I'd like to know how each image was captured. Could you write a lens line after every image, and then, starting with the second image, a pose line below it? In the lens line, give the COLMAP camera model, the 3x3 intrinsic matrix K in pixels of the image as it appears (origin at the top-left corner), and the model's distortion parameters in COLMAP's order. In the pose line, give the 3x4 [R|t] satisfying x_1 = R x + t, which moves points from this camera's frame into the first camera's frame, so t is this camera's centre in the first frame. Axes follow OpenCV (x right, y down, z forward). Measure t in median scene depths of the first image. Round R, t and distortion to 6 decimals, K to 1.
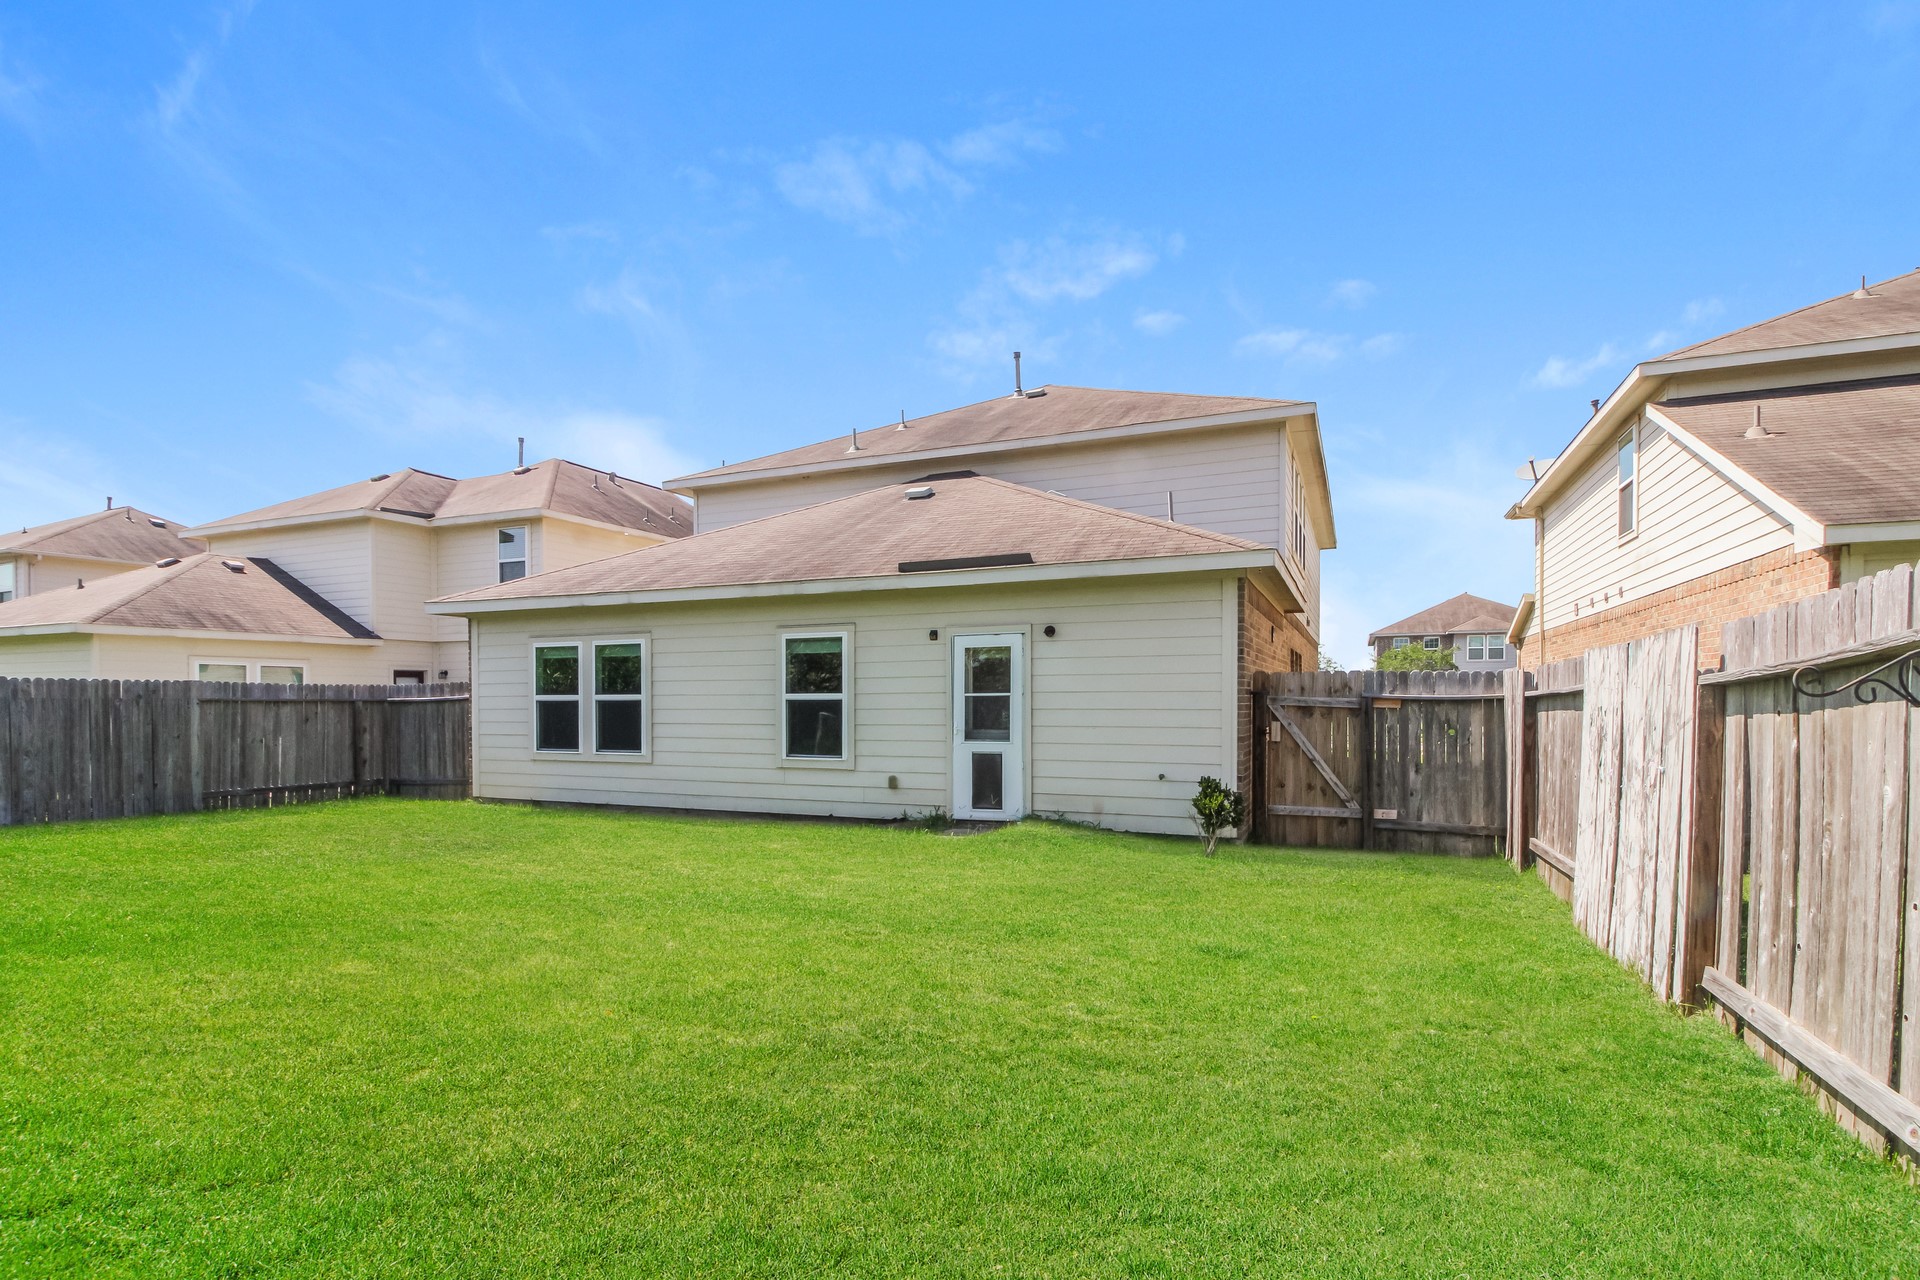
lens RADIAL K [[920.4, 0, 967.3], [0, 920.4, 632.9], [0, 0, 1]] dist [0.003886, -0.008926]
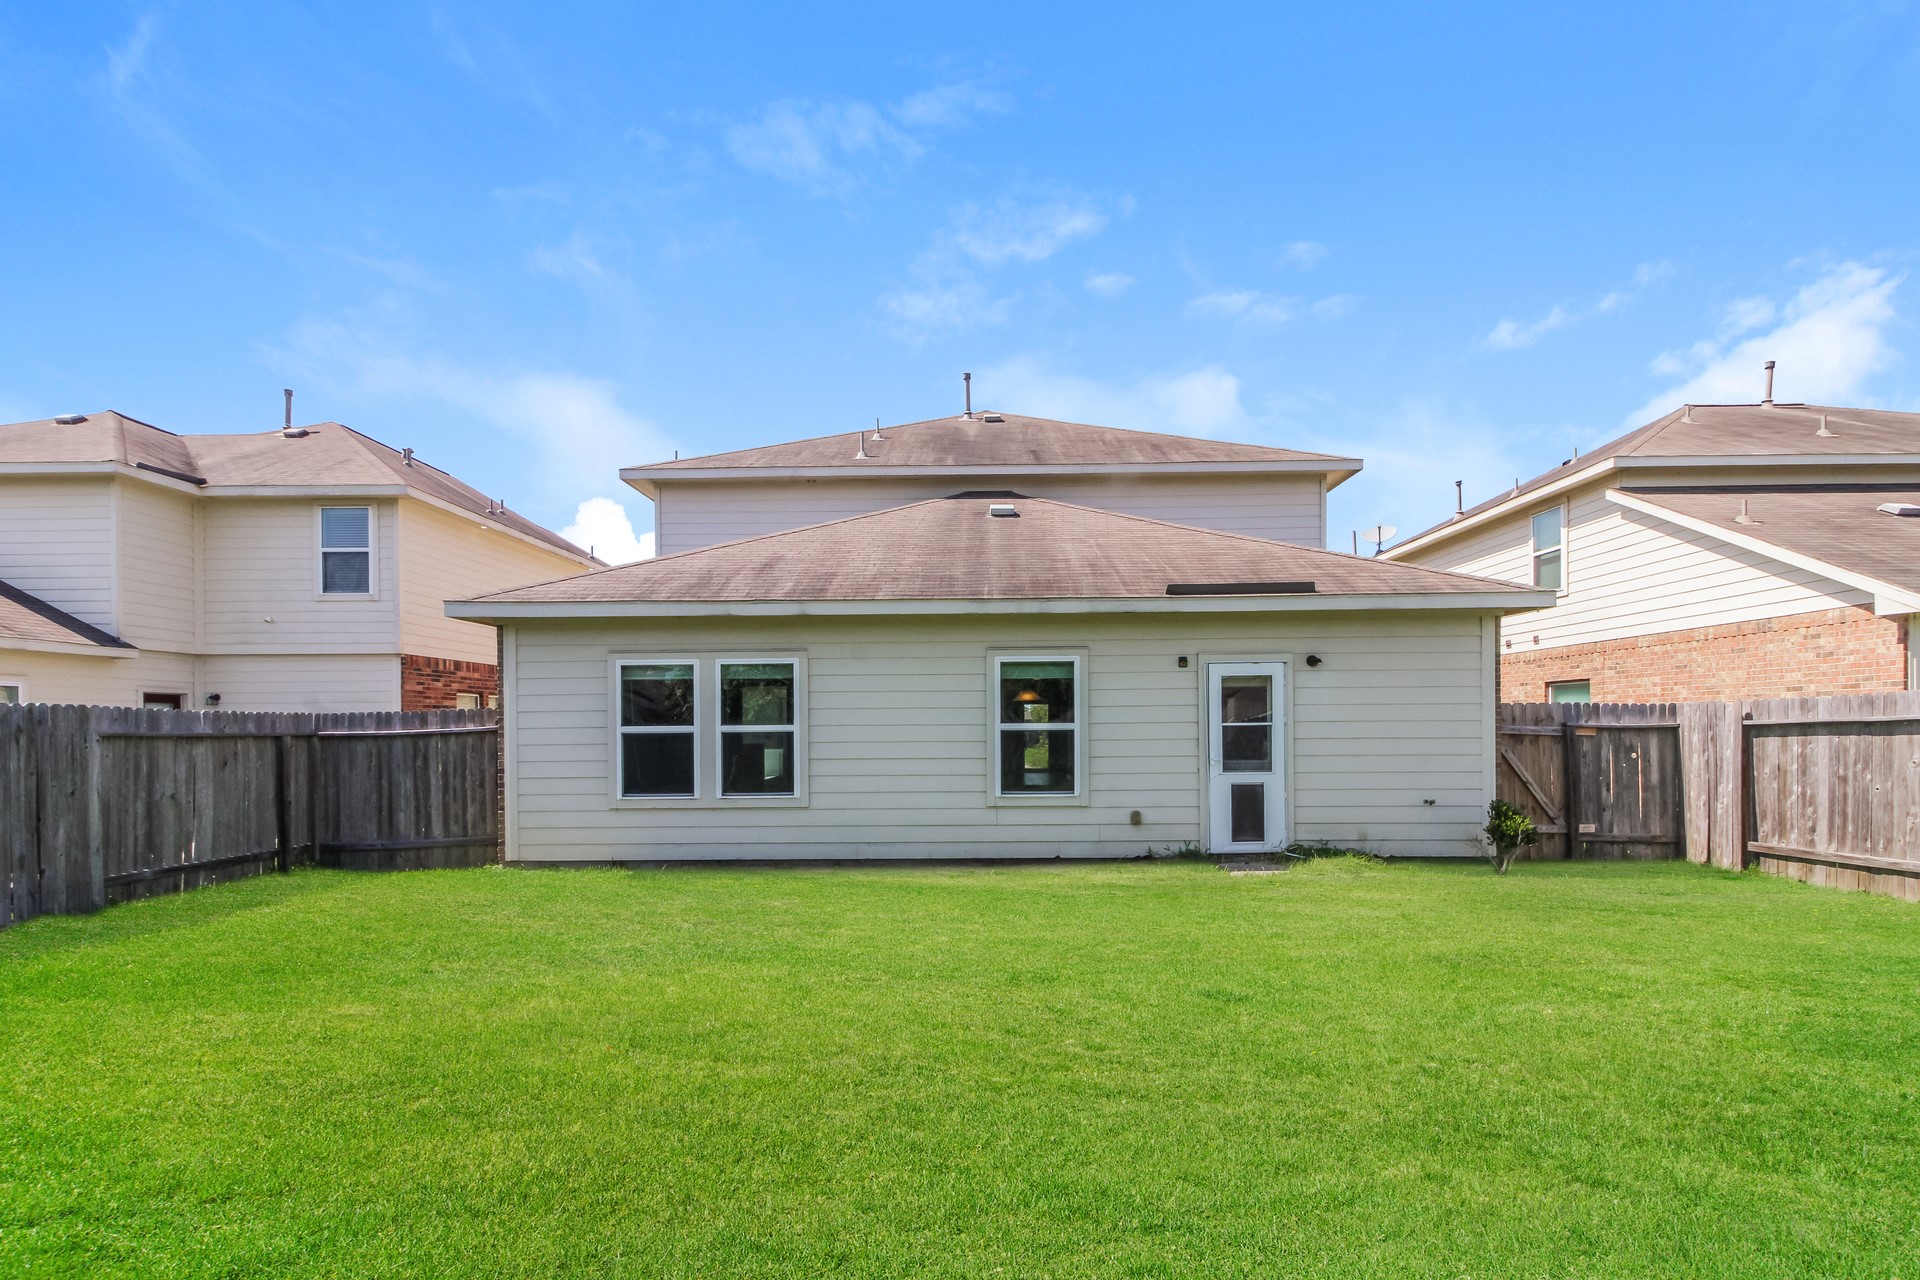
lens RADIAL K [[908.5, 0, 960.1], [0, 908.5, 678.8], [0, 0, 1]] dist [0.005482, -0.000237]
pose [[0.926045, 0.017546, 0.377006, -0.534185], [-0.022968, 0.999687, 0.009890, 0.013968], [-0.376714, -0.017817, 0.926158, 0.190756]]
